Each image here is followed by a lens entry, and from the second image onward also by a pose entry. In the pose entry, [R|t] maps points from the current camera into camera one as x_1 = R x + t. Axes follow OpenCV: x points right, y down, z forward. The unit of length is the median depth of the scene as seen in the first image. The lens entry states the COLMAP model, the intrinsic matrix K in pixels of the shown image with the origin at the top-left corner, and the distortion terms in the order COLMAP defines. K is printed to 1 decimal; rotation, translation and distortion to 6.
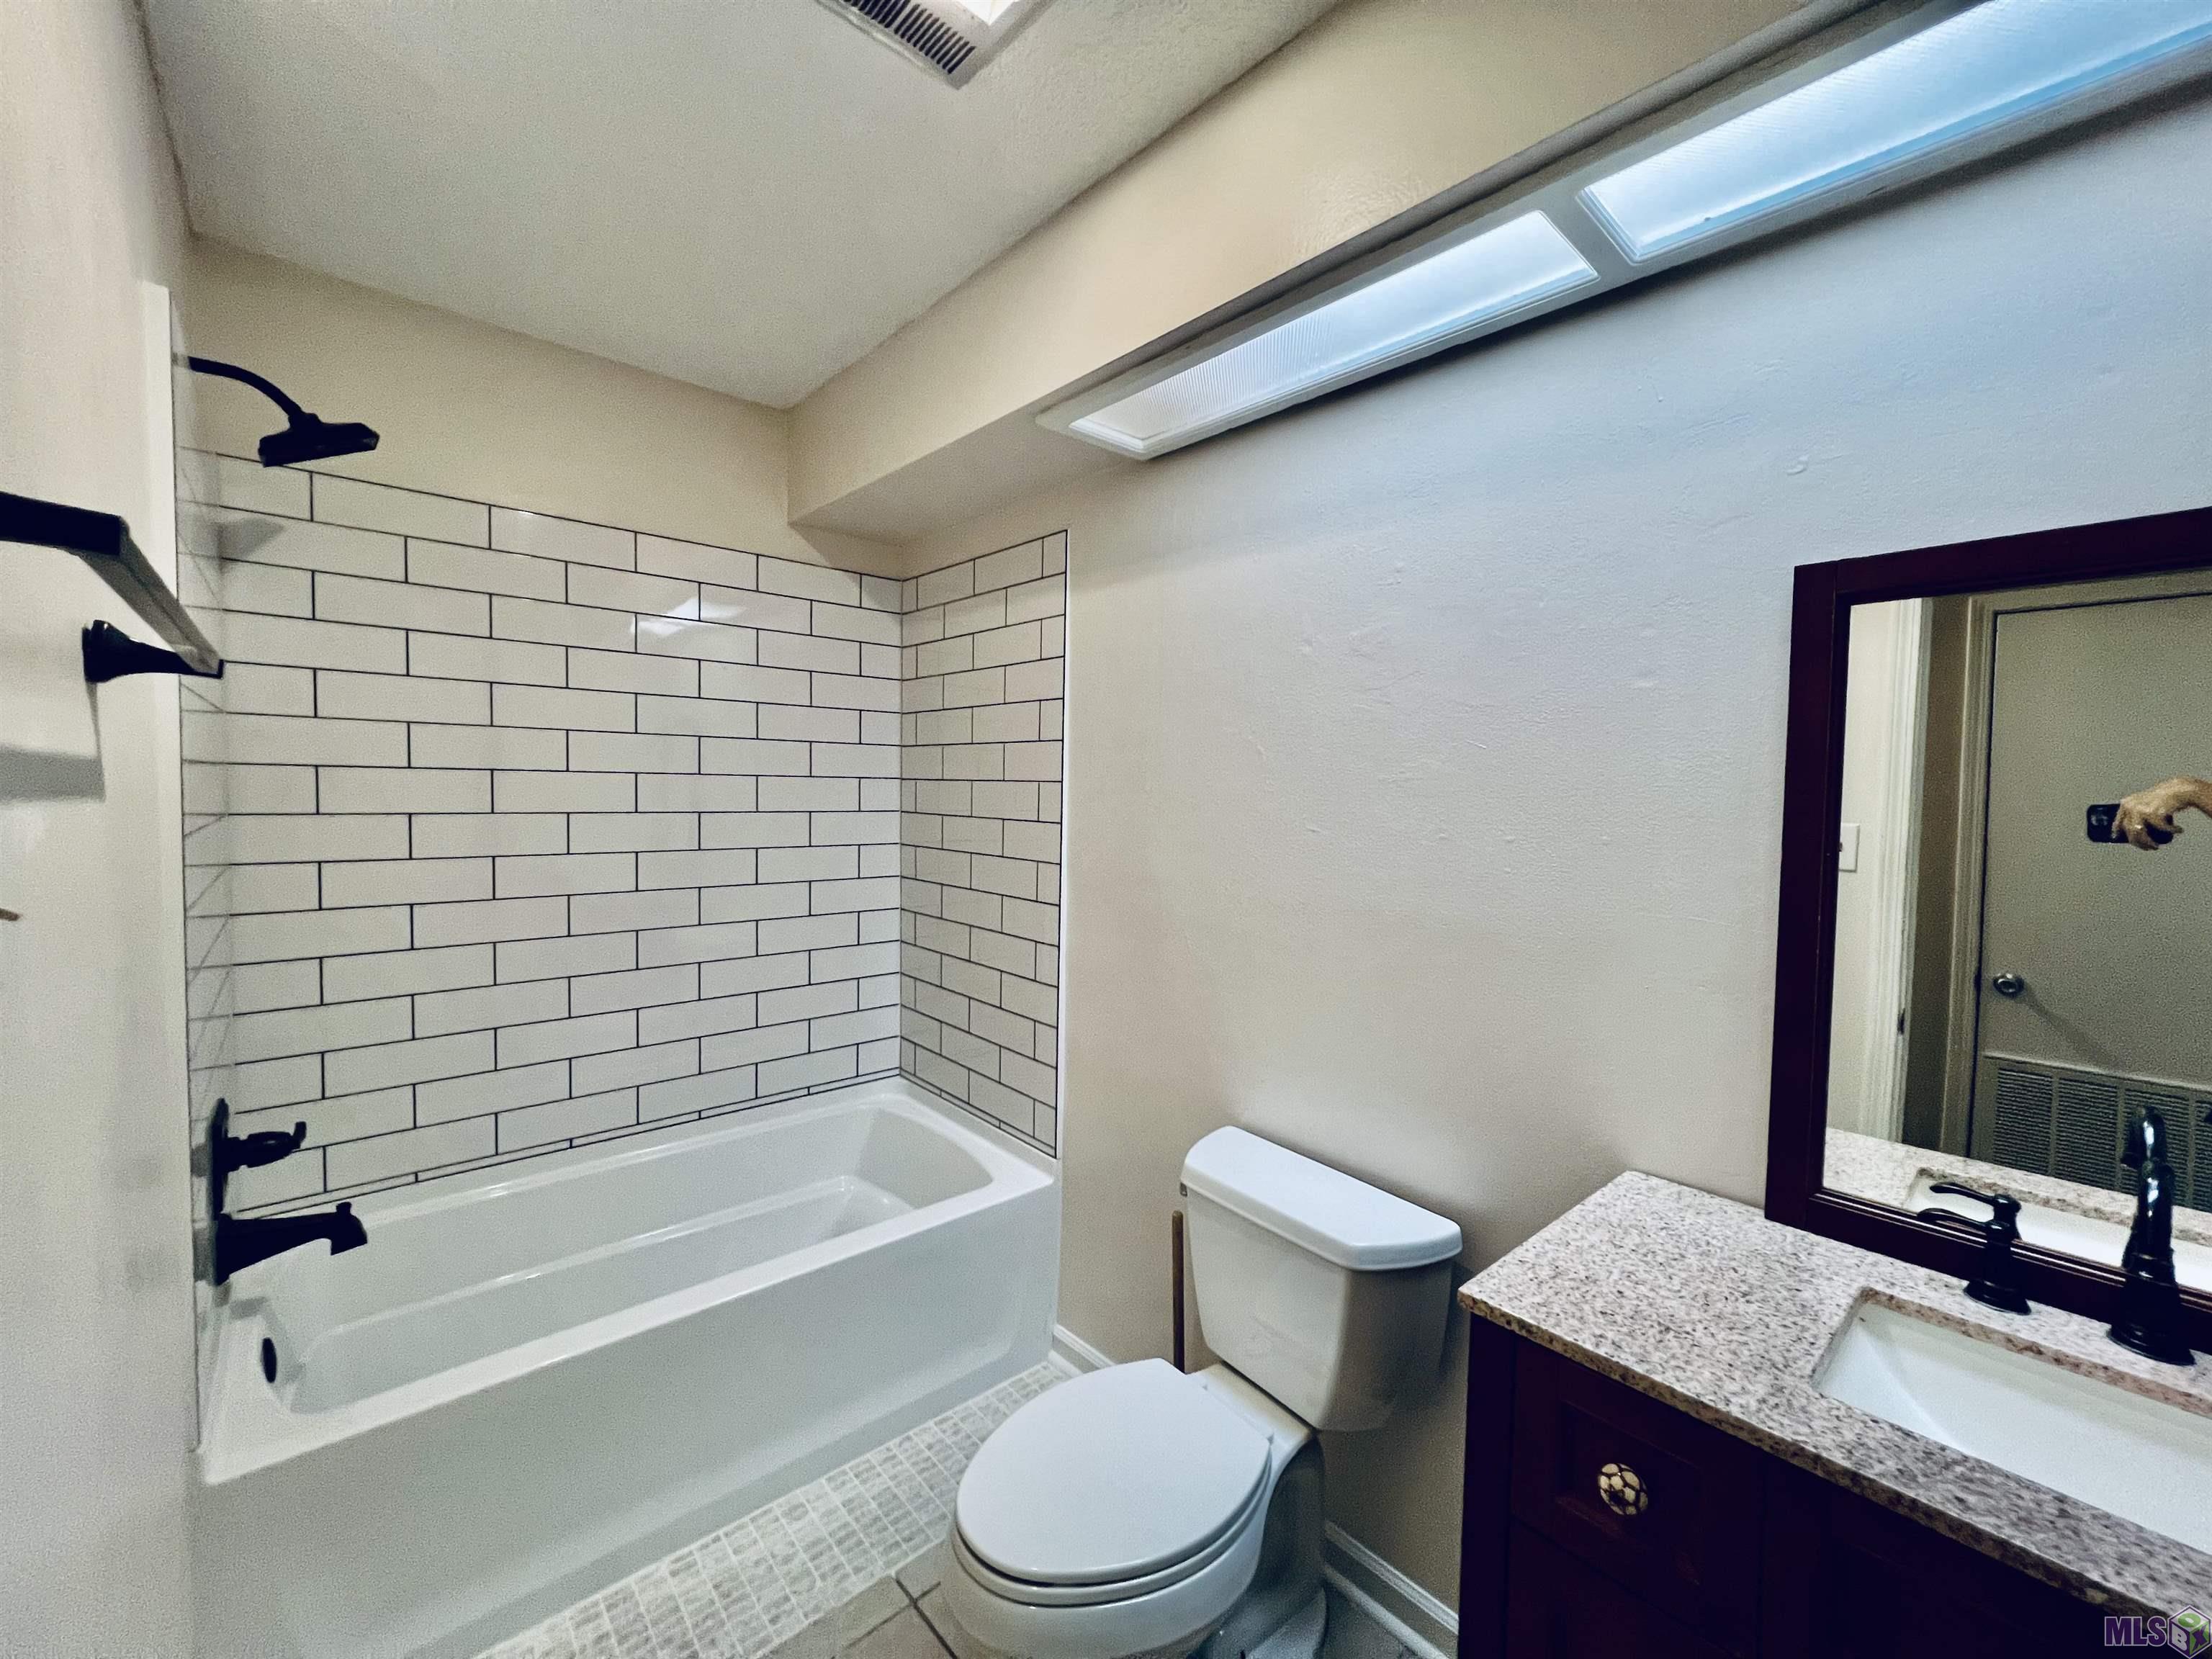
lens RADIAL K [[893.8, 0, 1106.7], [0, 893.8, 823.9], [0, 0, 1]] dist [0.004674, 0.000399]
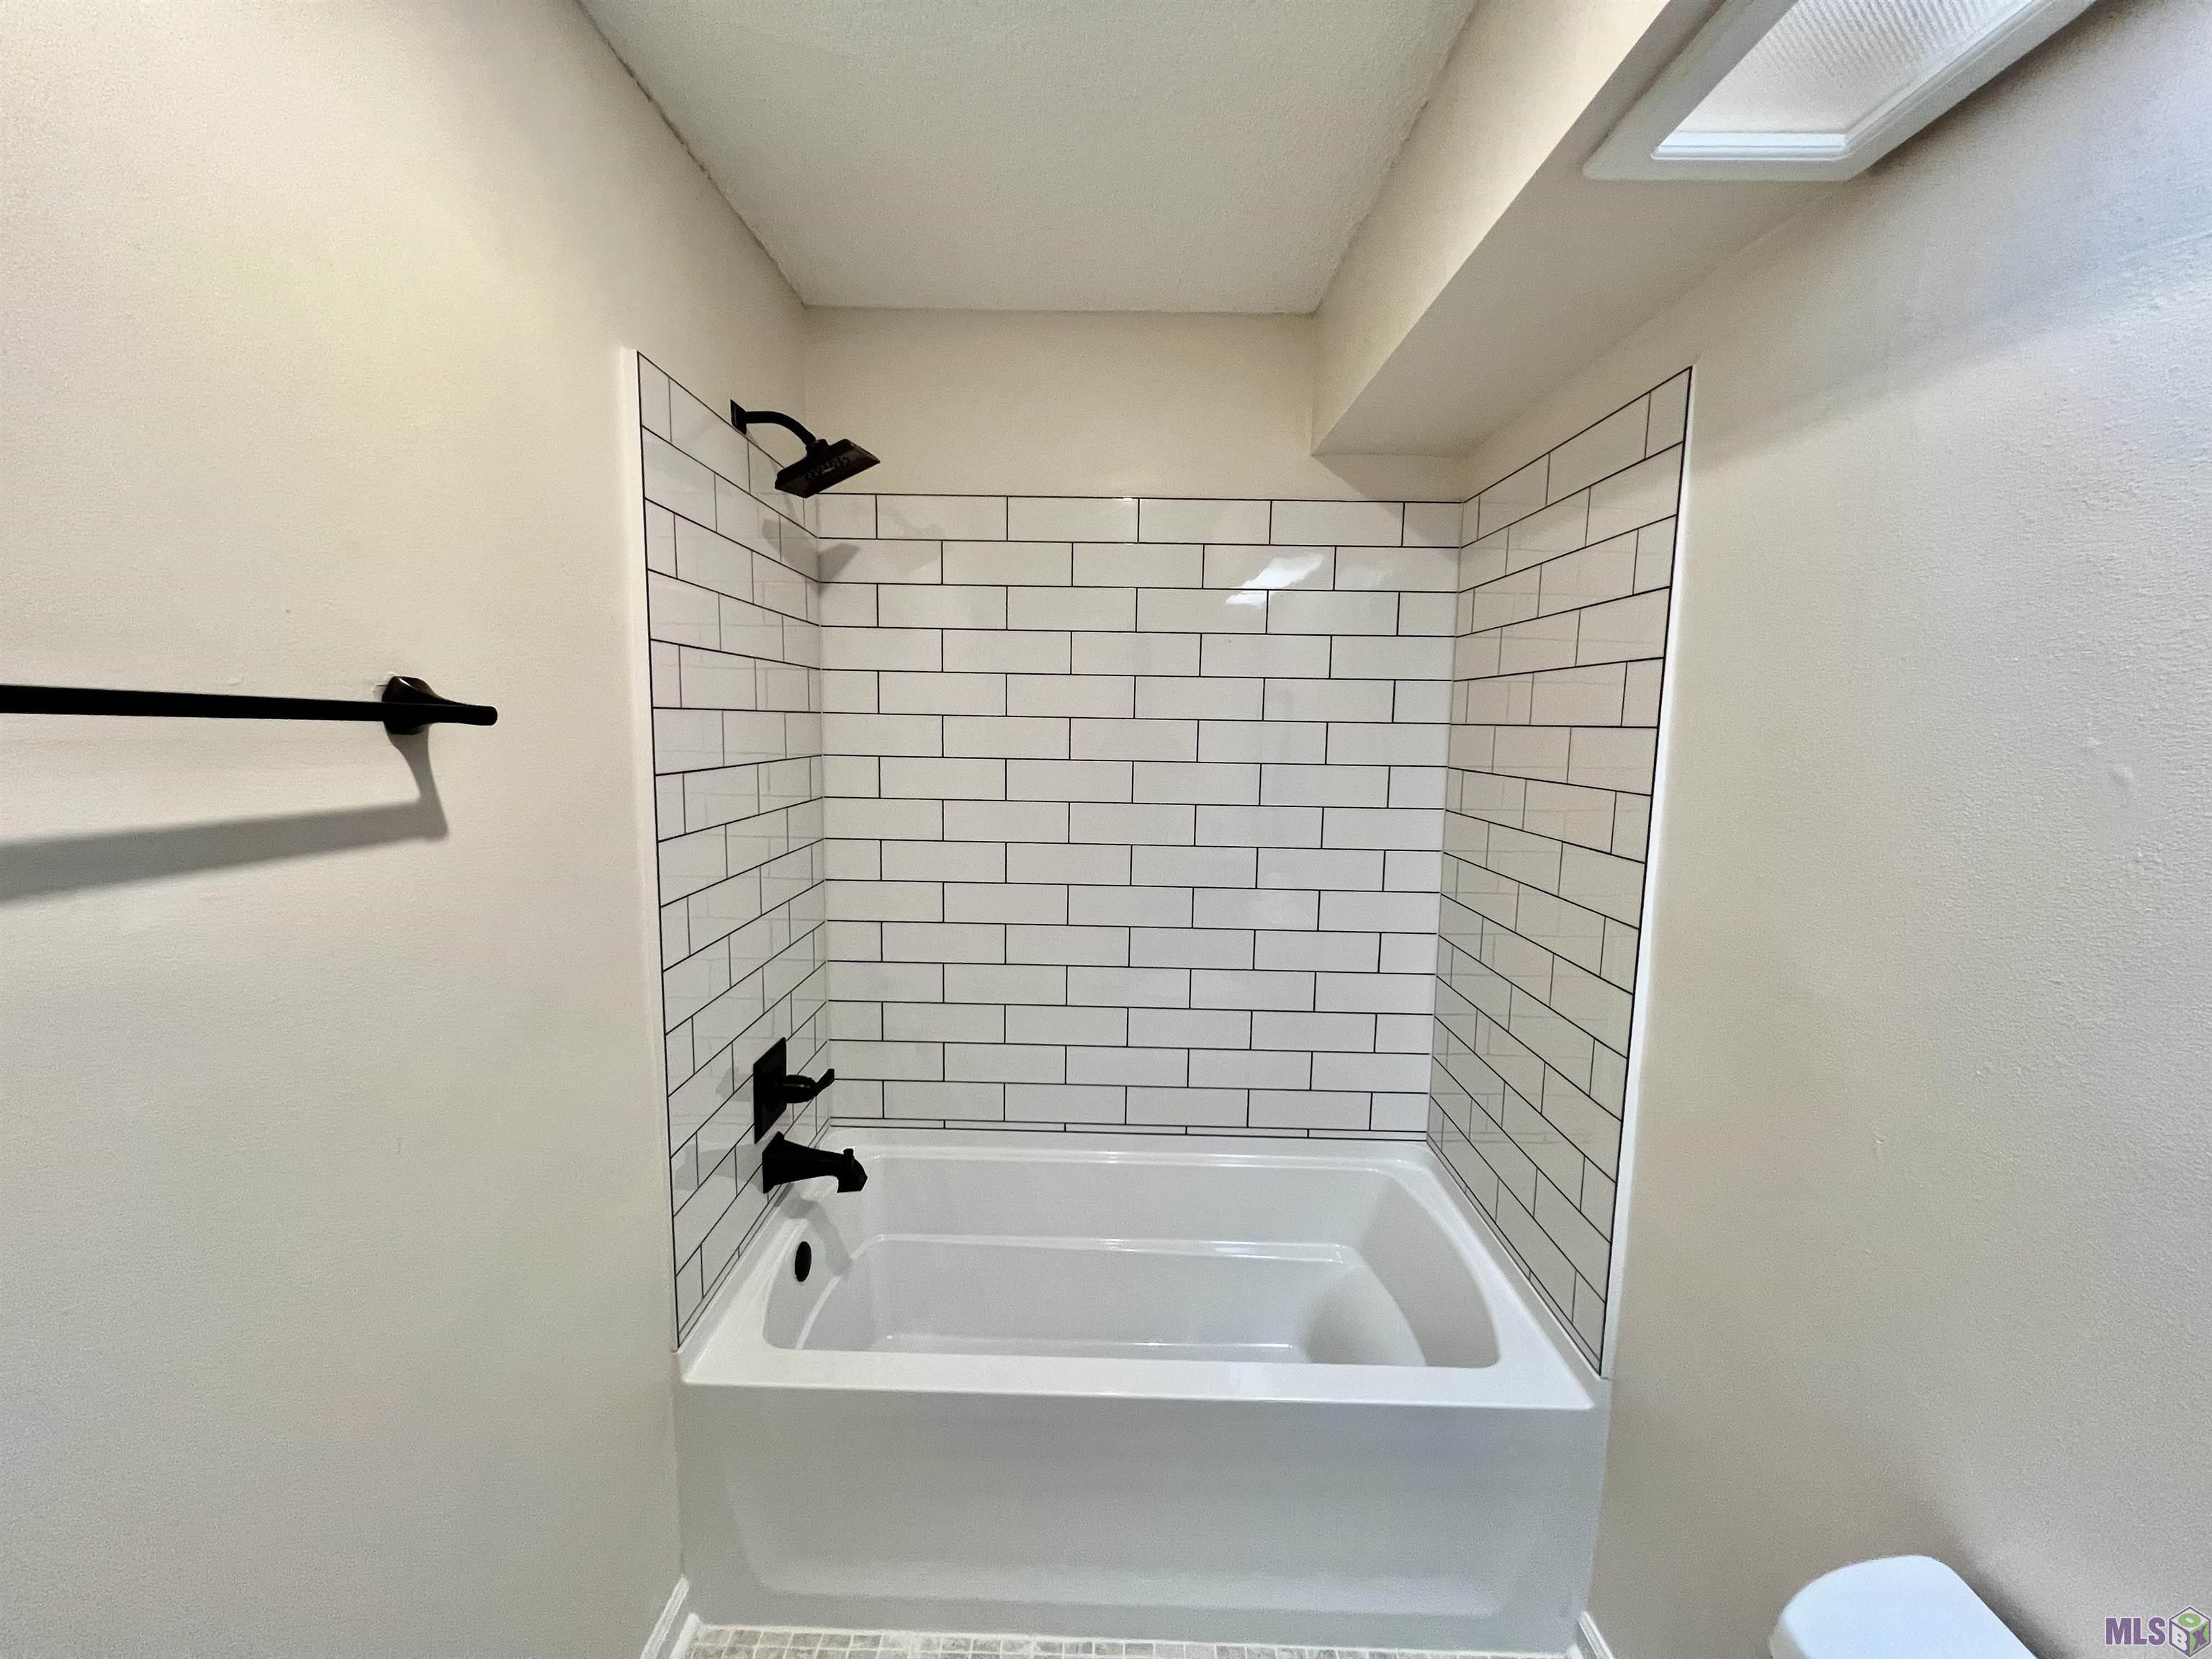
lens RADIAL K [[893.8, 0, 1096.7], [0, 893.8, 824.2], [0, 0, 1]] dist [0.004674, 0.000399]
pose [[0.736752, 0.073426, -0.672164, 0.082335], [-0.033106, 0.996811, 0.072602, -0.059465], [0.675352, -0.031237, 0.736834, 0.291160]]
